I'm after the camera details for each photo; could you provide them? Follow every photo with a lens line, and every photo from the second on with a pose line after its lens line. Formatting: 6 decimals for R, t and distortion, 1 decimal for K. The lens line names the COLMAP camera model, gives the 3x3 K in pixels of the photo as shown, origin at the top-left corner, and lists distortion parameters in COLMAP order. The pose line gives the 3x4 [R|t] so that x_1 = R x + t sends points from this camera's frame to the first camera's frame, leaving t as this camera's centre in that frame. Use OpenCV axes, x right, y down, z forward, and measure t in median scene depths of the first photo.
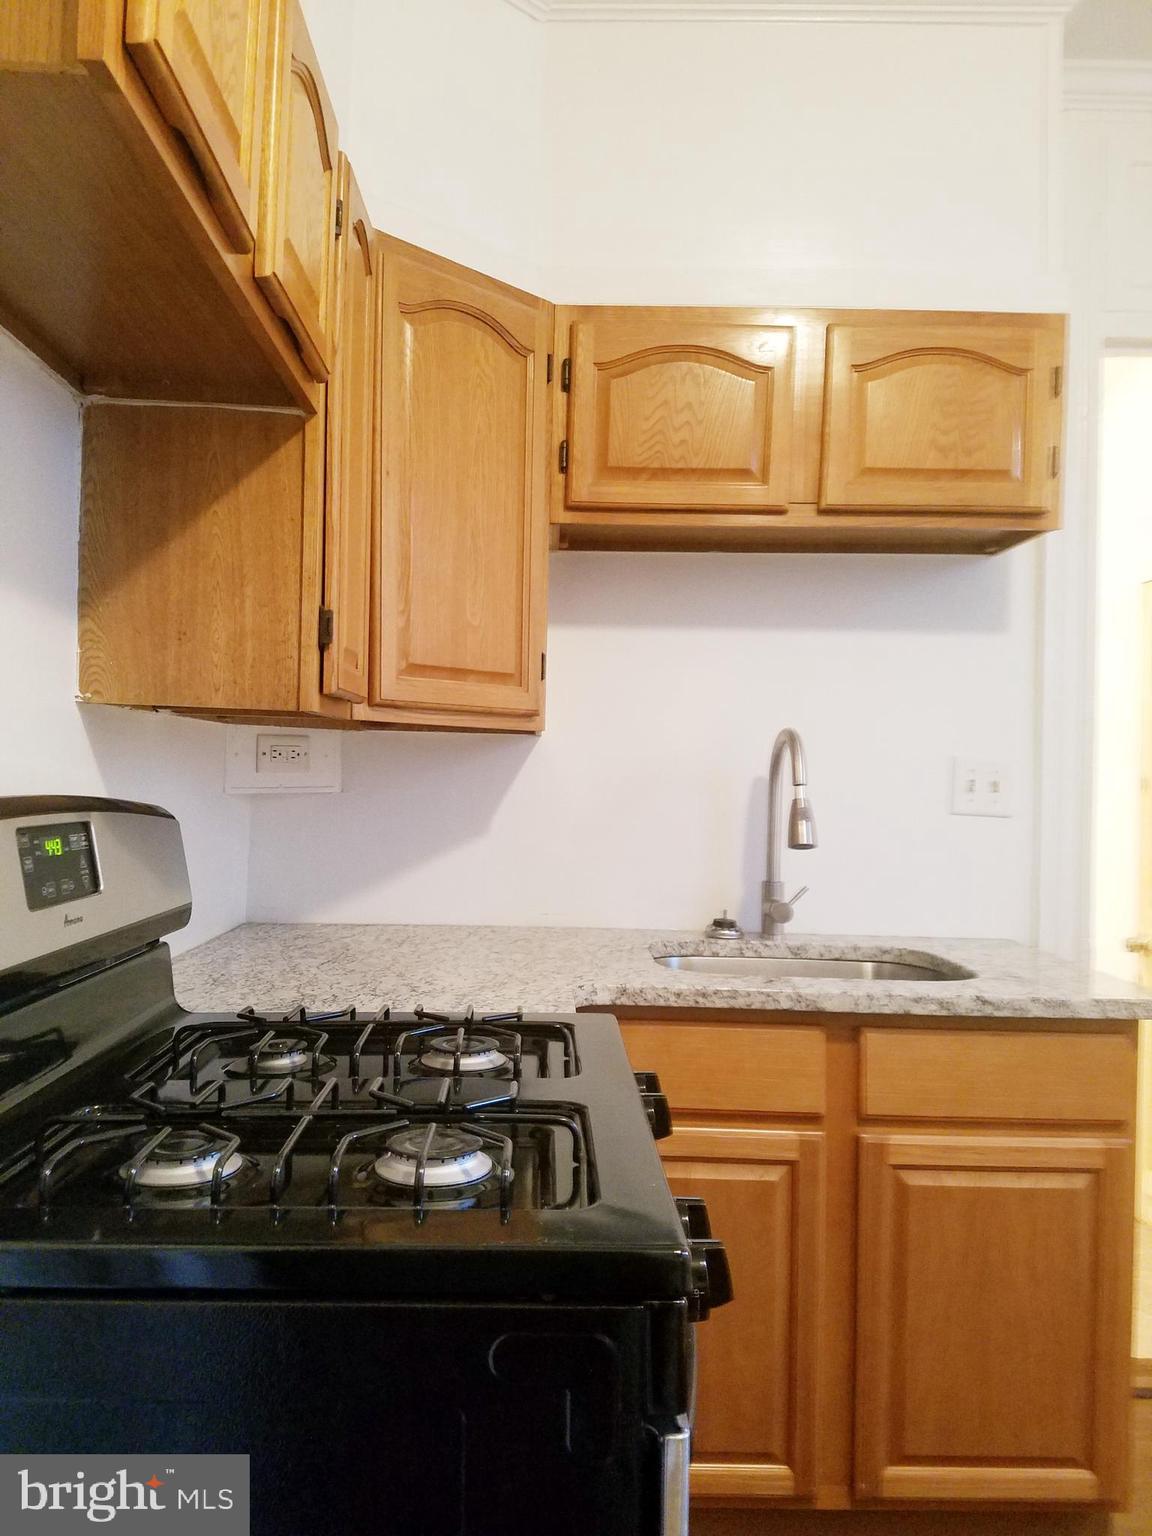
lens RADIAL K [[1172.8, 0, 530.6], [0, 1172.8, 774.8], [0, 0, 1]] dist [0.155204, -0.210222]
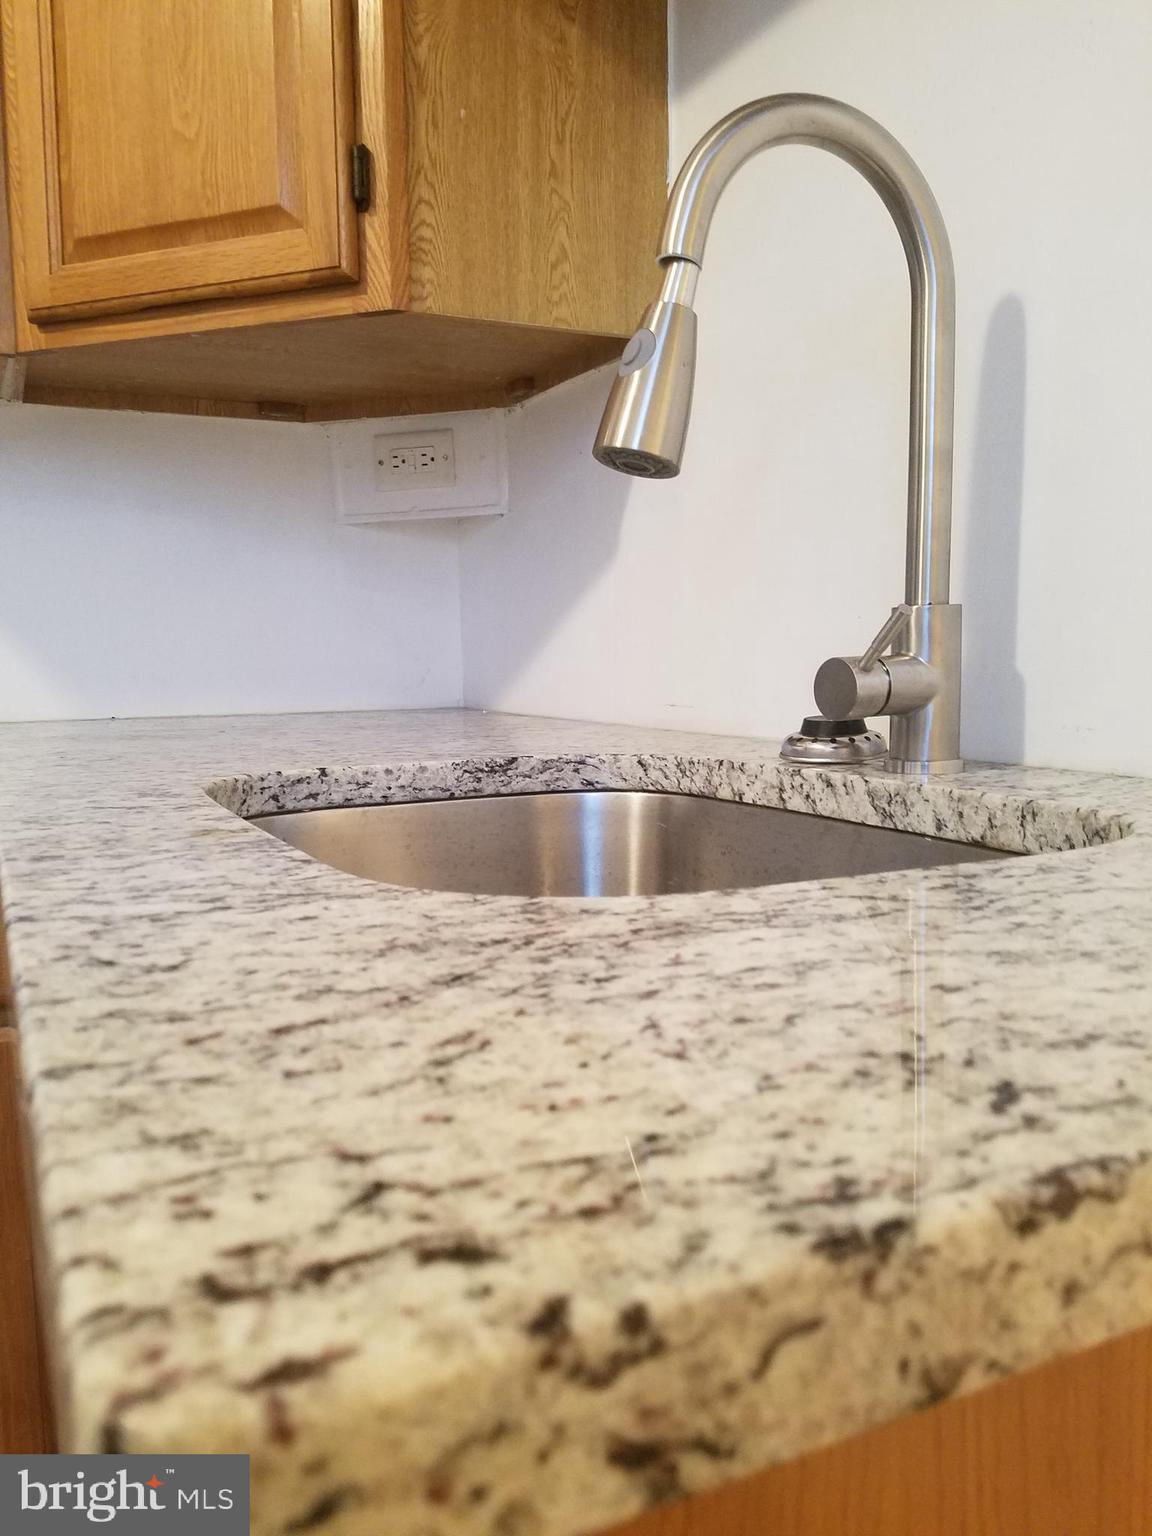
lens RADIAL K [[1172.8, 0, 515.9], [0, 1172.8, 796.4], [0, 0, 1]] dist [0.155204, -0.210222]
pose [[0.423303, 0.087475, -0.901755, 0.527403], [0.026070, 0.993740, 0.108636, 0.117811], [0.905613, -0.069495, 0.418373, 0.829016]]
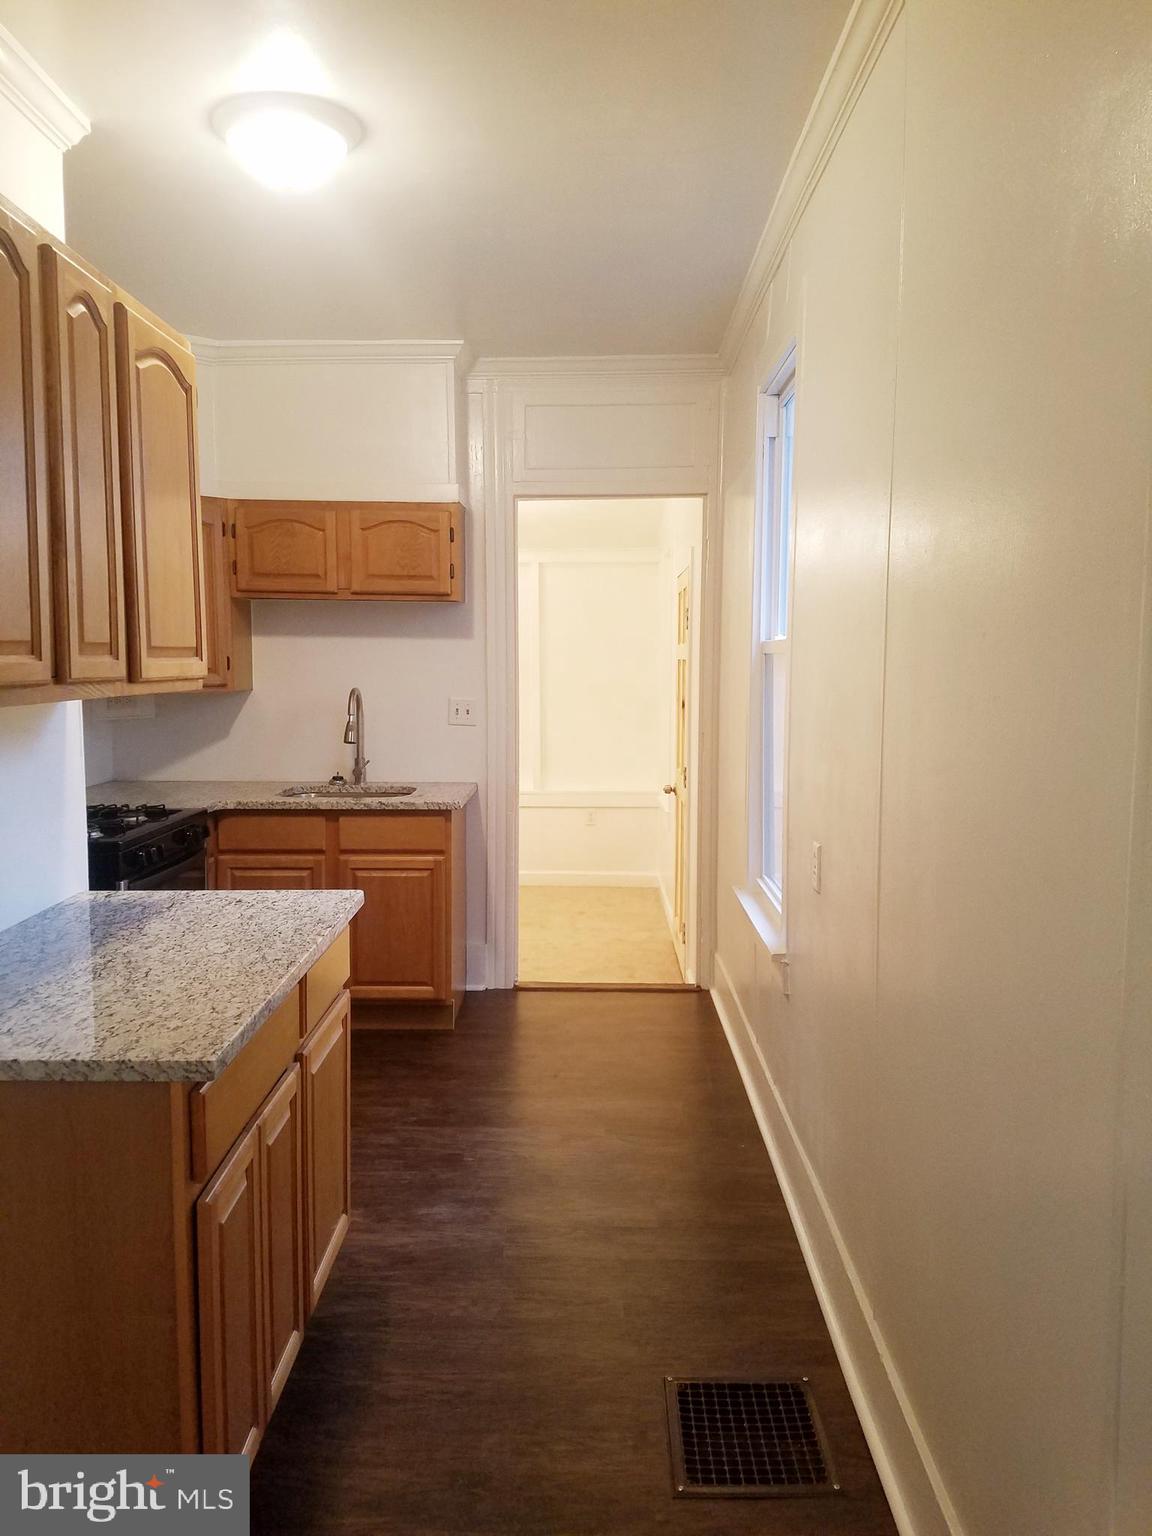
lens RADIAL K [[1172.8, 0, 572.3], [0, 1172.8, 766.2], [0, 0, 1]] dist [0.155204, -0.210222]
pose [[0.999917, -0.012091, -0.004460, 0.668159], [0.012487, 0.994589, 0.103132, -0.122160], [0.003188, -0.103179, 0.994658, -1.251028]]
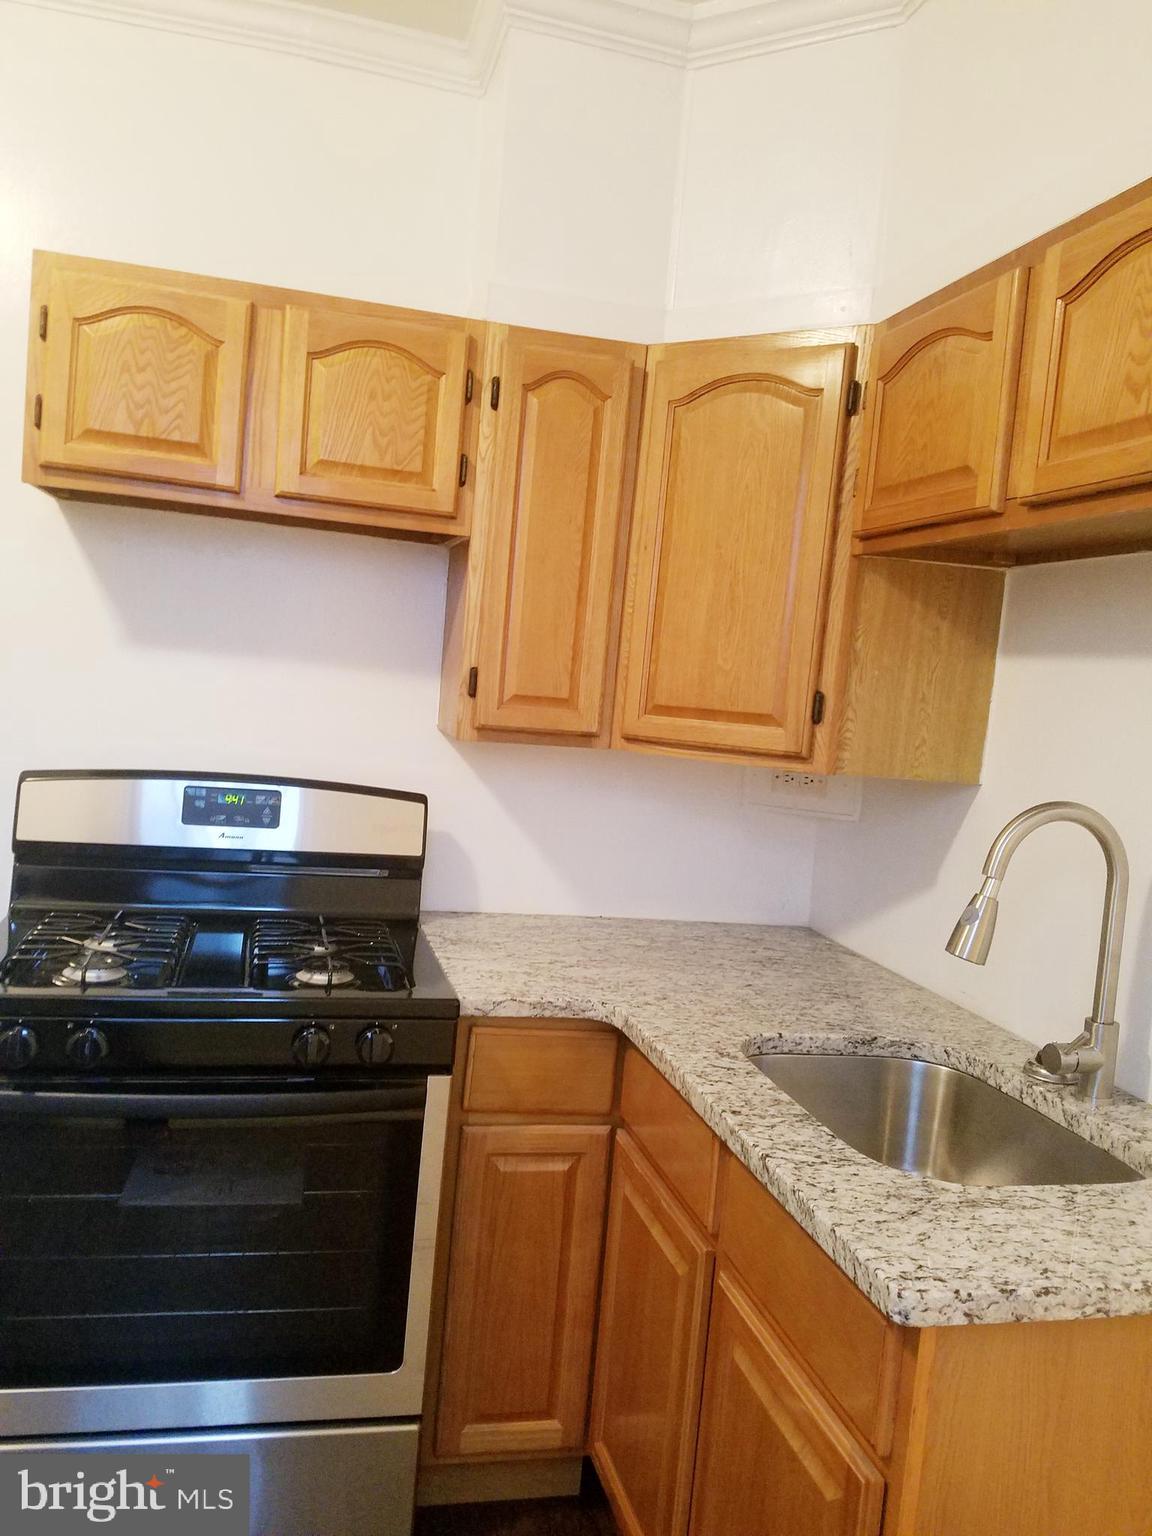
lens RADIAL K [[1172.8, 0, 523.1], [0, 1172.8, 777.9], [0, 0, 1]] dist [0.155204, -0.210222]
pose [[0.224311, 0.085431, -0.970766, 0.909183], [-0.073278, 0.994808, 0.070614, -0.086107], [0.971759, 0.055296, 0.229406, 0.545407]]
